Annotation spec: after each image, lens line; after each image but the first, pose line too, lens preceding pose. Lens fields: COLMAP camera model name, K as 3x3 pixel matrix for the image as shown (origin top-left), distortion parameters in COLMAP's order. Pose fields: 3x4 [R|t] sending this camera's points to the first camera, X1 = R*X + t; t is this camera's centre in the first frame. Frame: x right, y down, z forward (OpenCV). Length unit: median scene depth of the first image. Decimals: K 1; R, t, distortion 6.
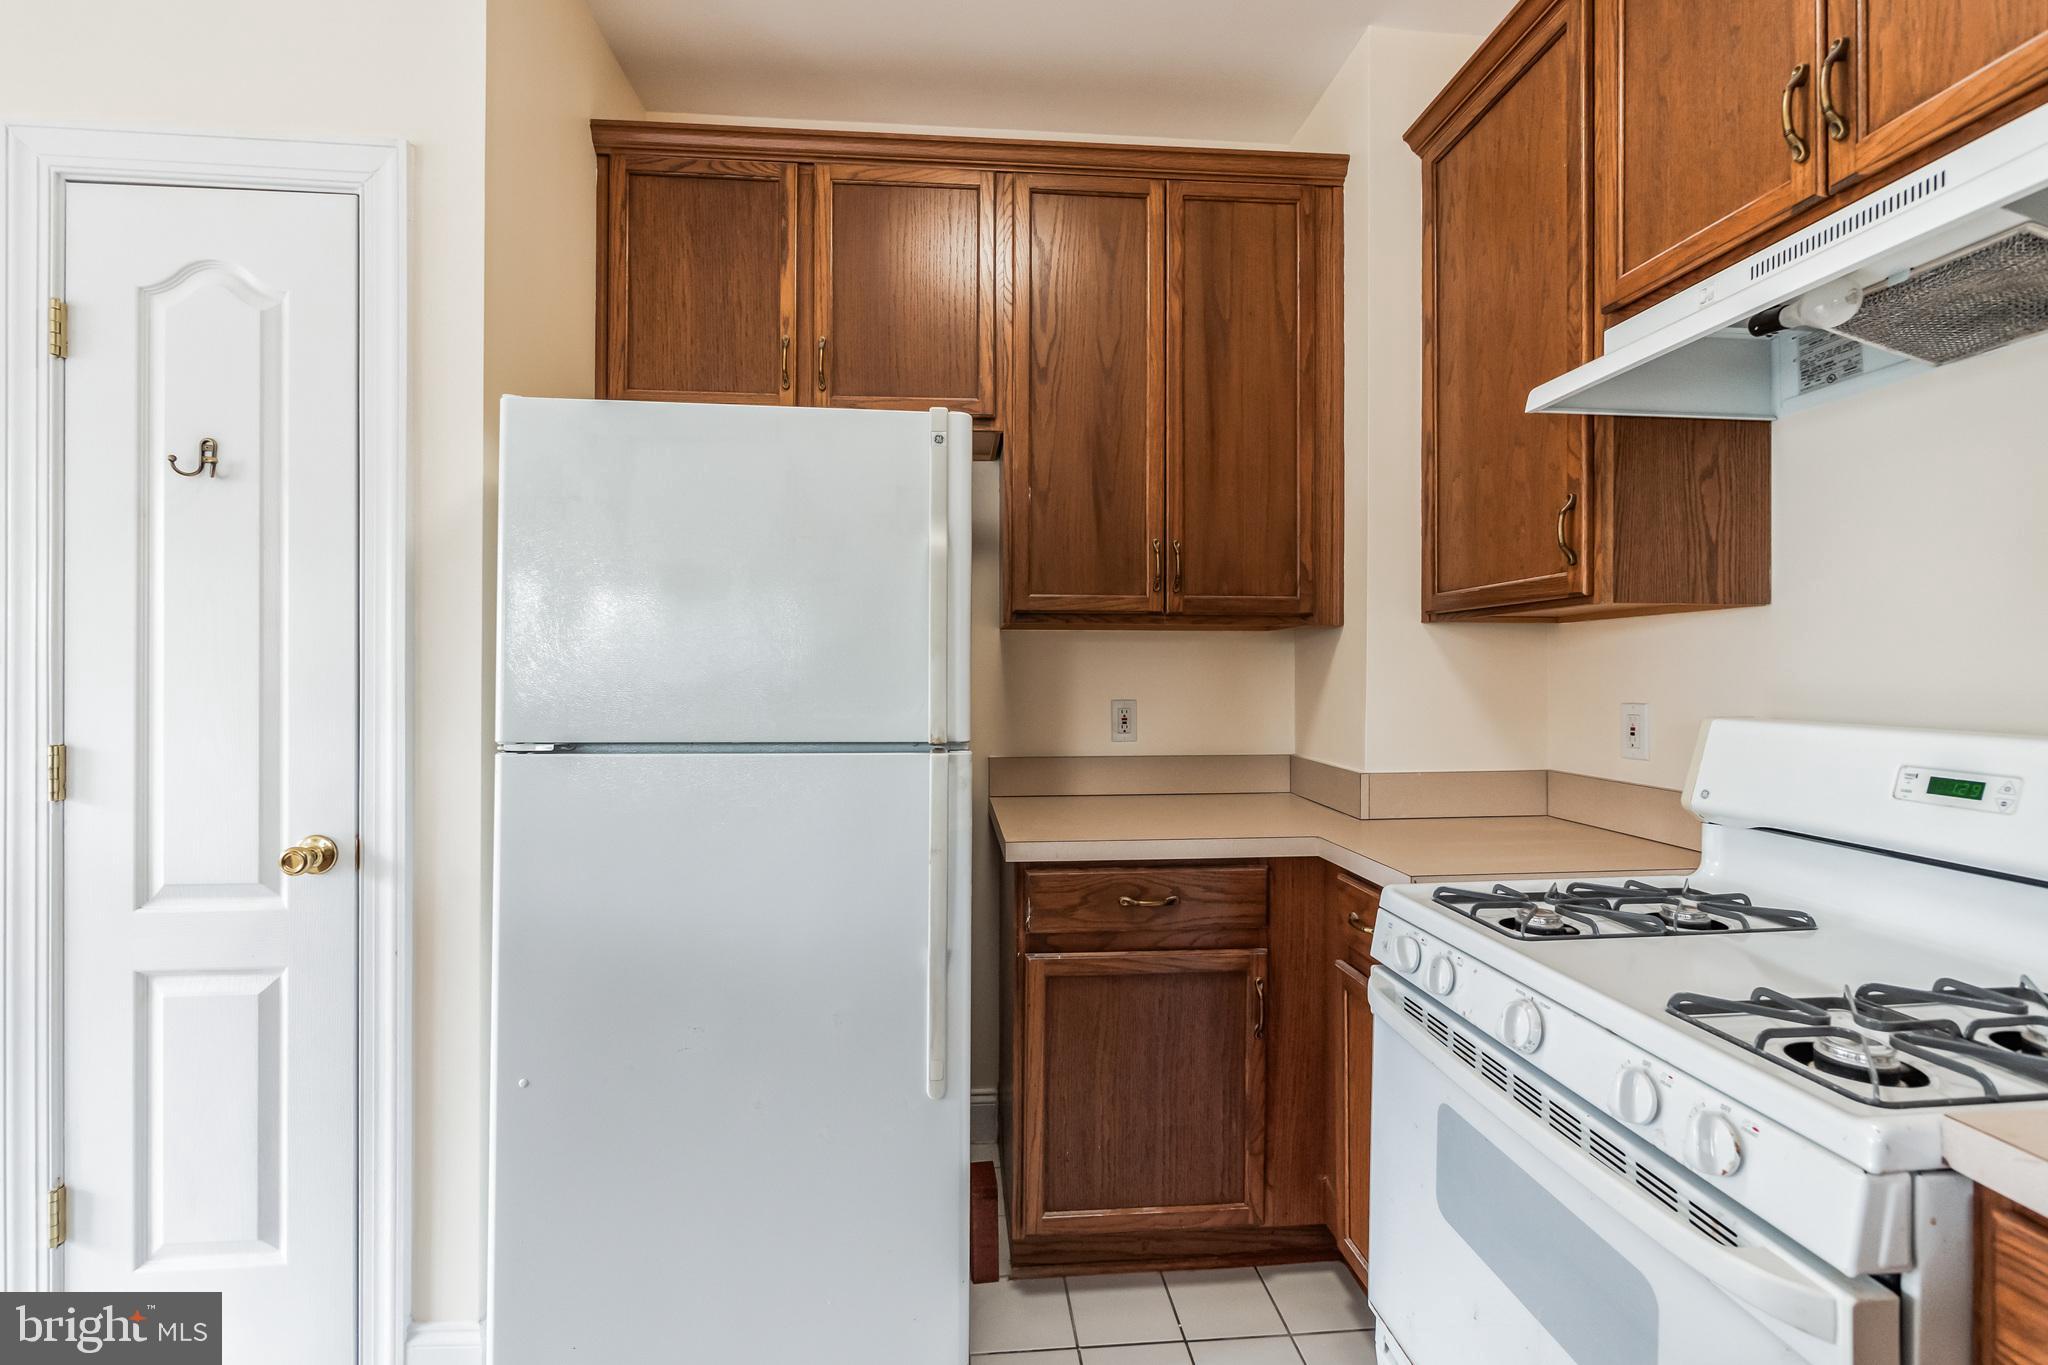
lens RADIAL K [[878.4, 0, 1020.7], [0, 878.4, 662.2], [0, 0, 1]] dist [-0.002984, 0.000375]
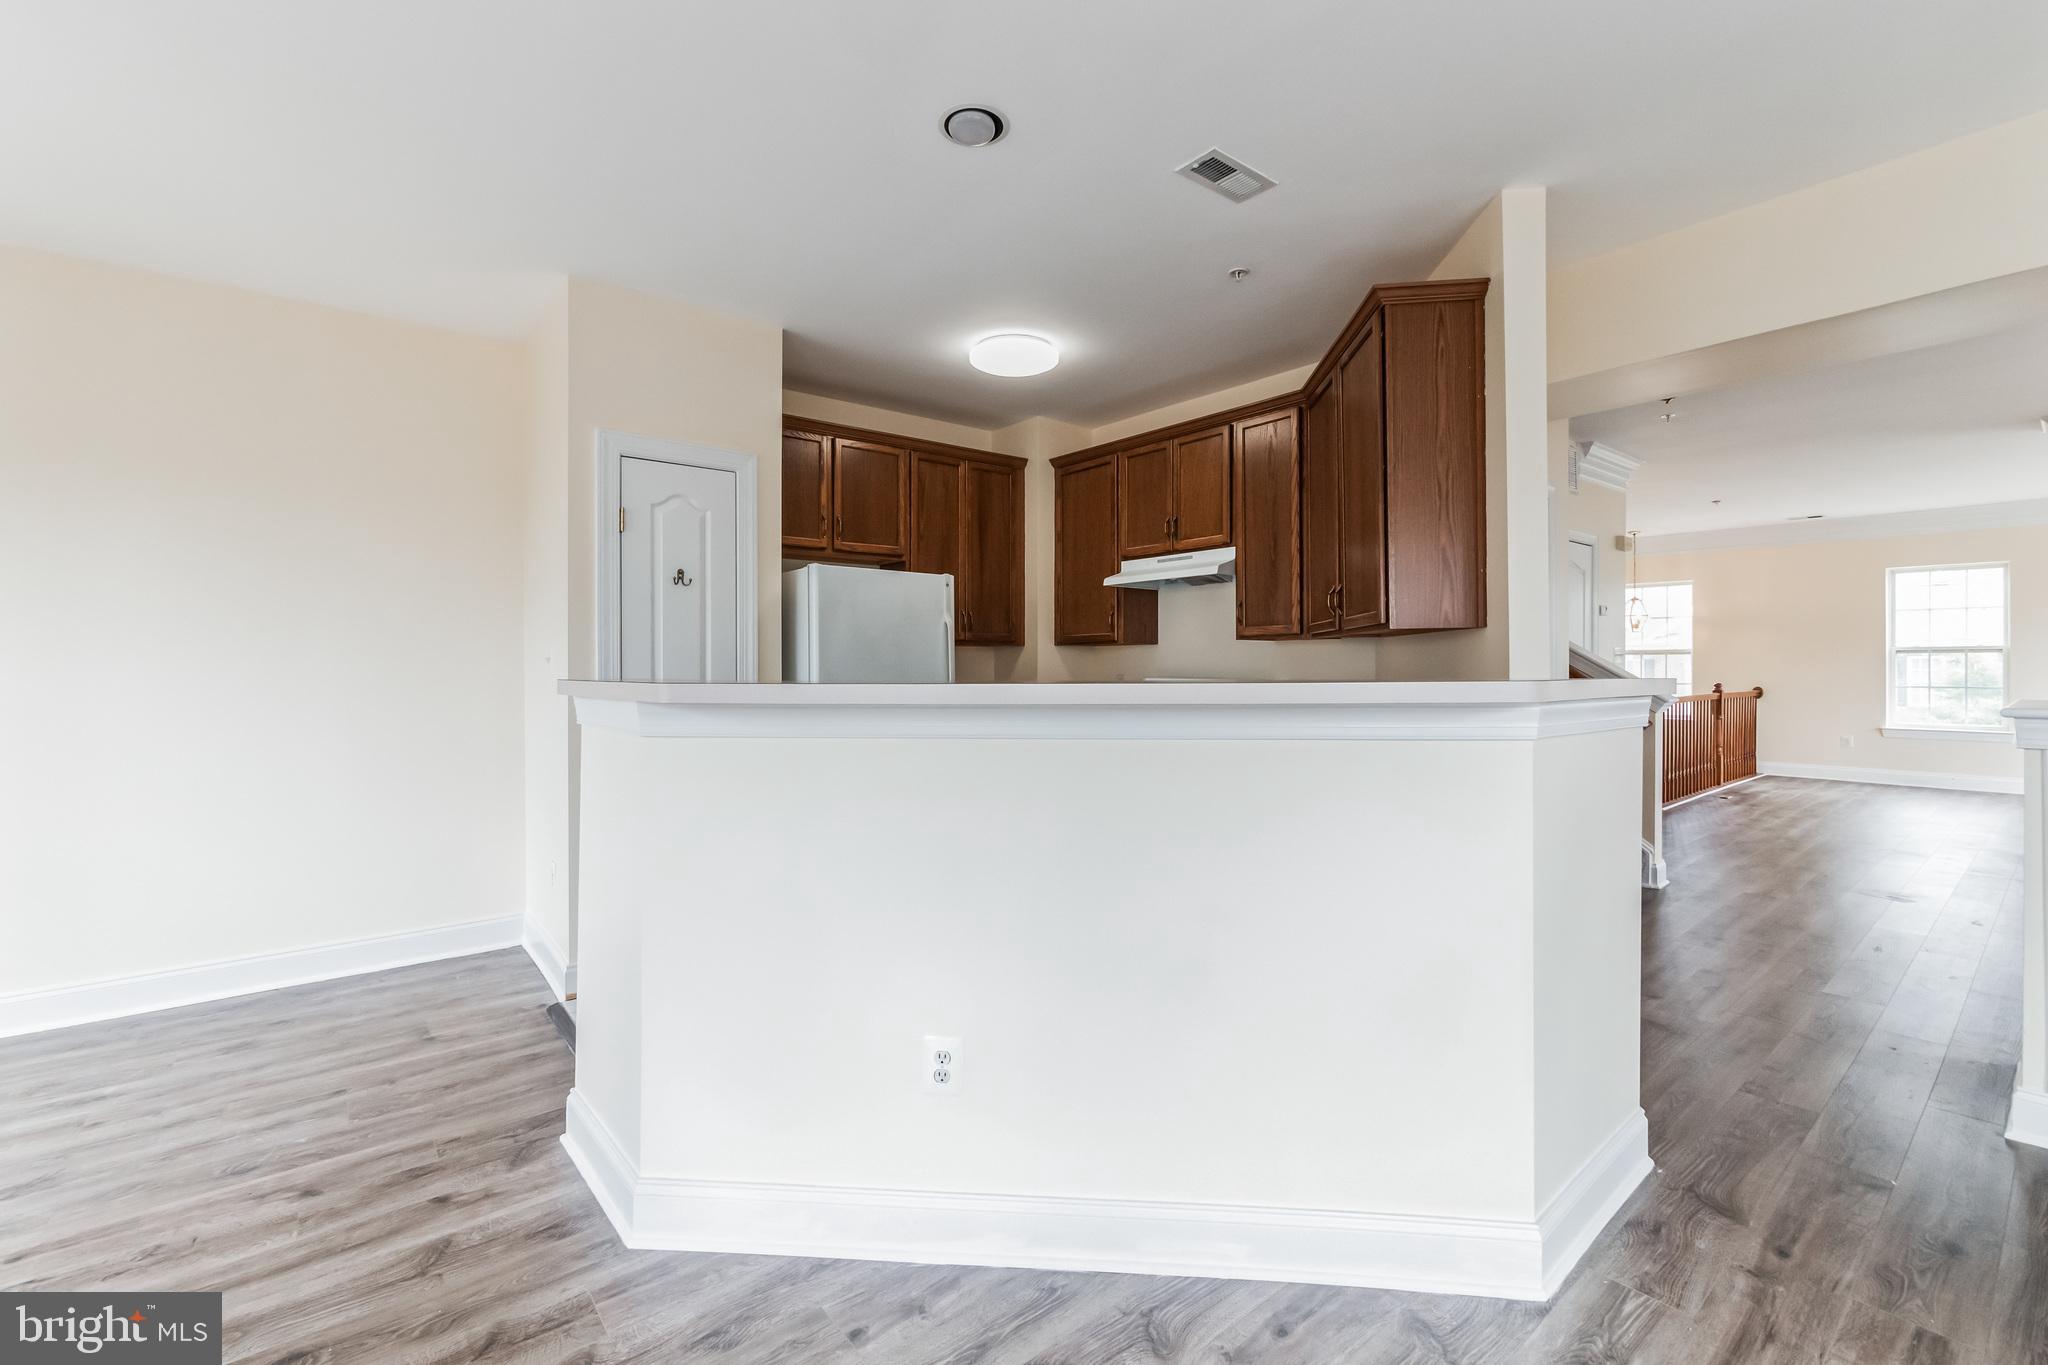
lens RADIAL K [[878.4, 0, 1020.7], [0, 878.4, 662.2], [0, 0, 1]] dist [-0.002984, 0.000375]
pose [[0.821948, -0.003563, 0.569551, -1.525806], [-0.000594, 0.999975, 0.007112, -0.016702], [-0.569562, -0.006184, 0.821925, -1.506004]]
